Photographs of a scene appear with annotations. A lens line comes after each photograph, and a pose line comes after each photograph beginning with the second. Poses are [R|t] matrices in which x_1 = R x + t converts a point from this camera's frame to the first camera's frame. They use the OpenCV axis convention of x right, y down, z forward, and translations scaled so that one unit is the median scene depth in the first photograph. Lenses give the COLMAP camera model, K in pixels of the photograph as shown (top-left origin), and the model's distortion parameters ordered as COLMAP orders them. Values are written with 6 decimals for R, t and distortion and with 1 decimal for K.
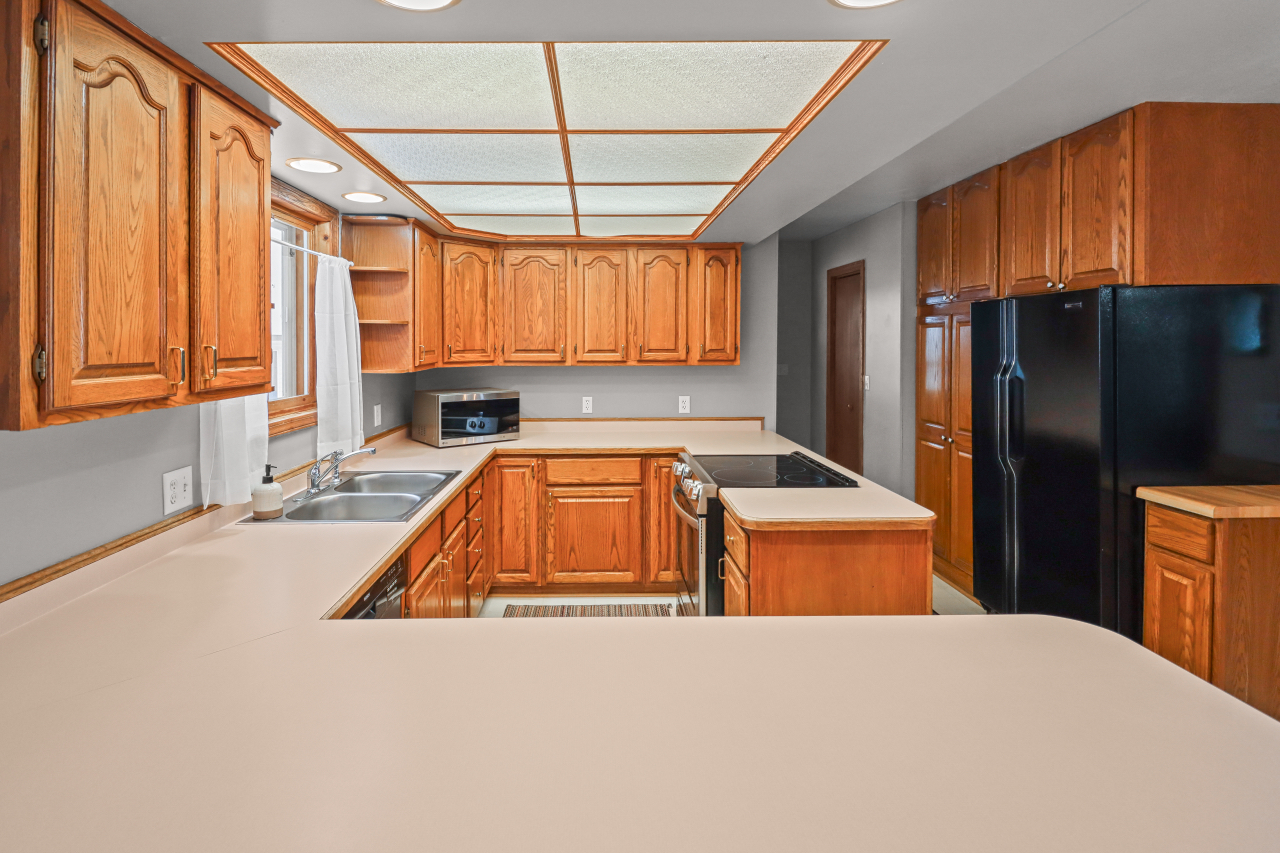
lens RADIAL K [[625.5, 0, 579.5], [0, 625.5, 356.5], [0, 0, 1]] dist [0.000824, -0.003563]
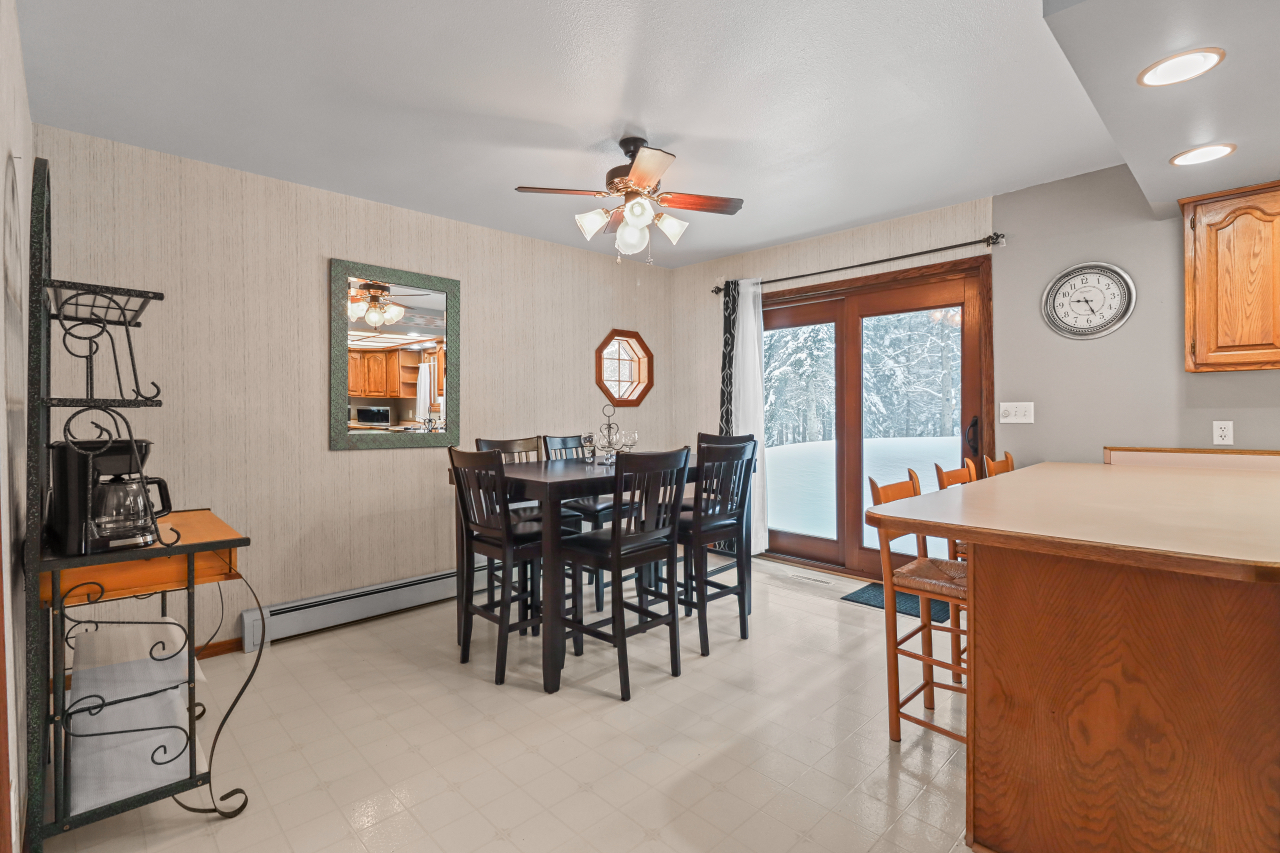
lens RADIAL K [[625.5, 0, 643.9], [0, 625.5, 422.4], [0, 0, 1]] dist [0.000824, -0.003563]
pose [[-0.719614, 0.023336, -0.693982, 0.767785], [0.000113, 0.999439, 0.033491, 0.069748], [0.694374, 0.024022, -0.719213, 0.369471]]
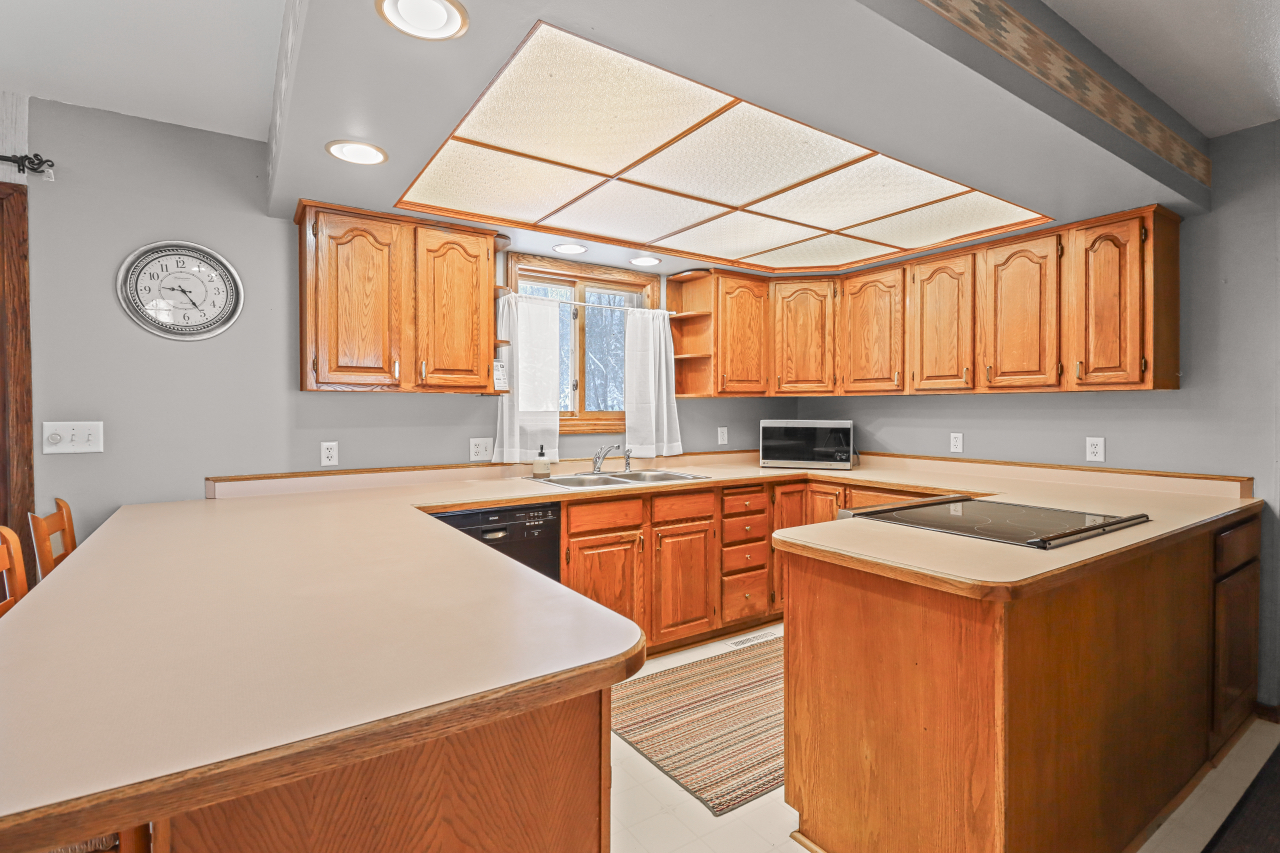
lens RADIAL K [[575.7, 0, 625.8], [0, 575.7, 412.3], [0, 0, 1]] dist [-0.000503, -0.005345]
pose [[0.559696, 0.006899, -0.828669, 0.484741], [-0.017238, 0.999846, -0.003319, 0.053845], [0.828519, 0.016142, 0.559728, 0.212374]]
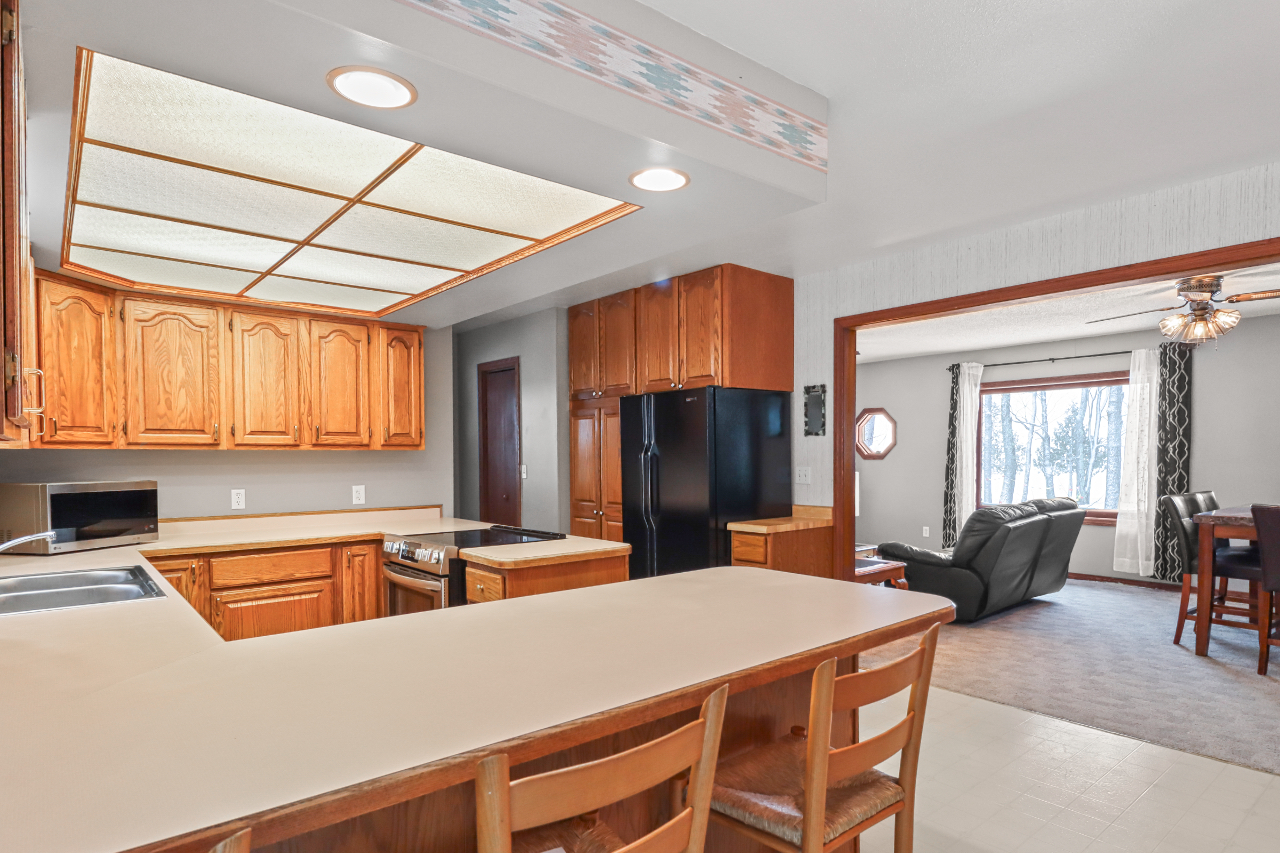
lens RADIAL K [[739.9, 0, 683.5], [0, 739.9, 481.9], [0, 0, 1]] dist [0.012861, -0.010300]
pose [[0.739253, -0.023568, 0.673015, -0.251472], [0.015322, 0.999717, 0.018179, 0.053152], [-0.673253, -0.003127, 0.739405, -0.158211]]
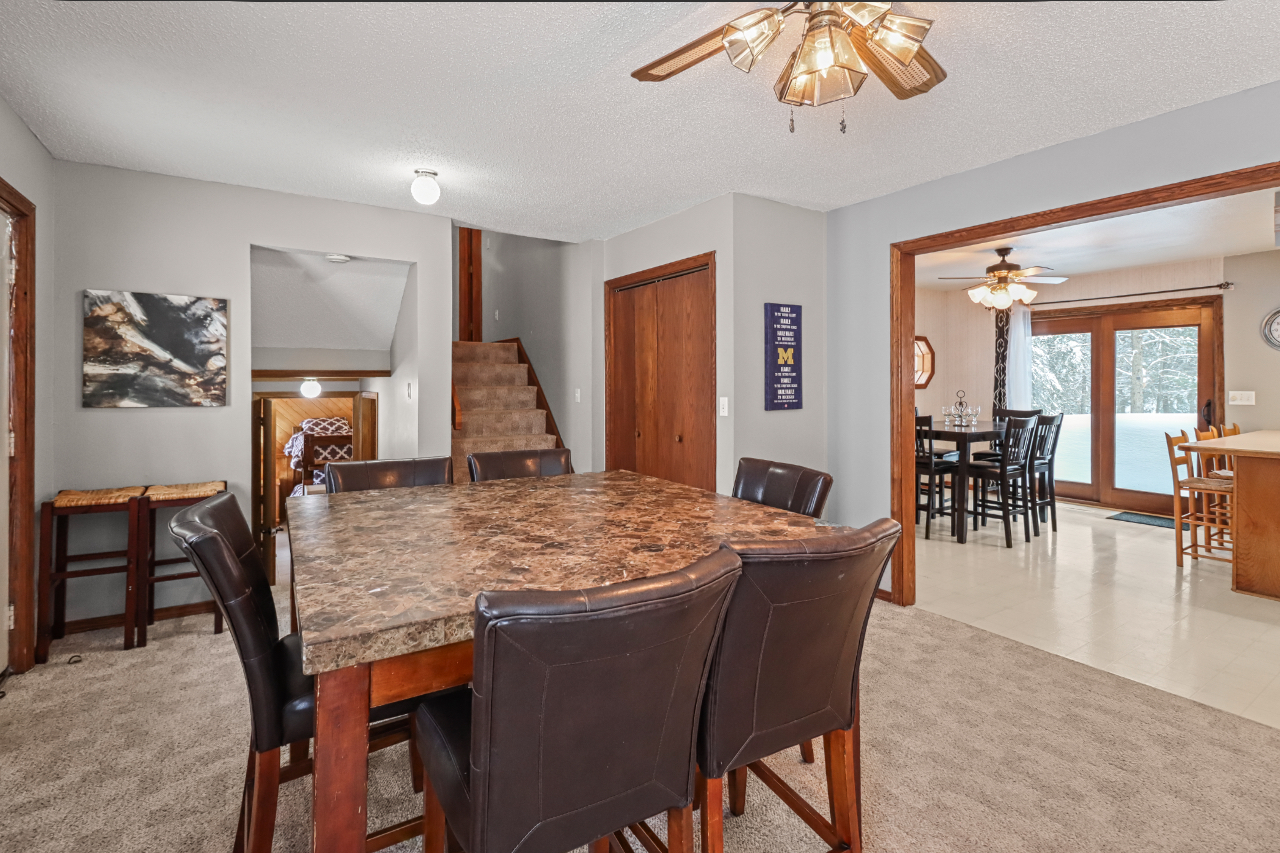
lens RADIAL K [[625.5, 0, 657.3], [0, 625.5, 394.7], [0, 0, 1]] dist [0.000824, -0.003563]
pose [[-0.830990, 0.016648, -0.556039, 1.674166], [-0.002278, 0.999442, 0.033328, 0.032376], [0.556283, 0.028962, -0.830488, 0.536751]]
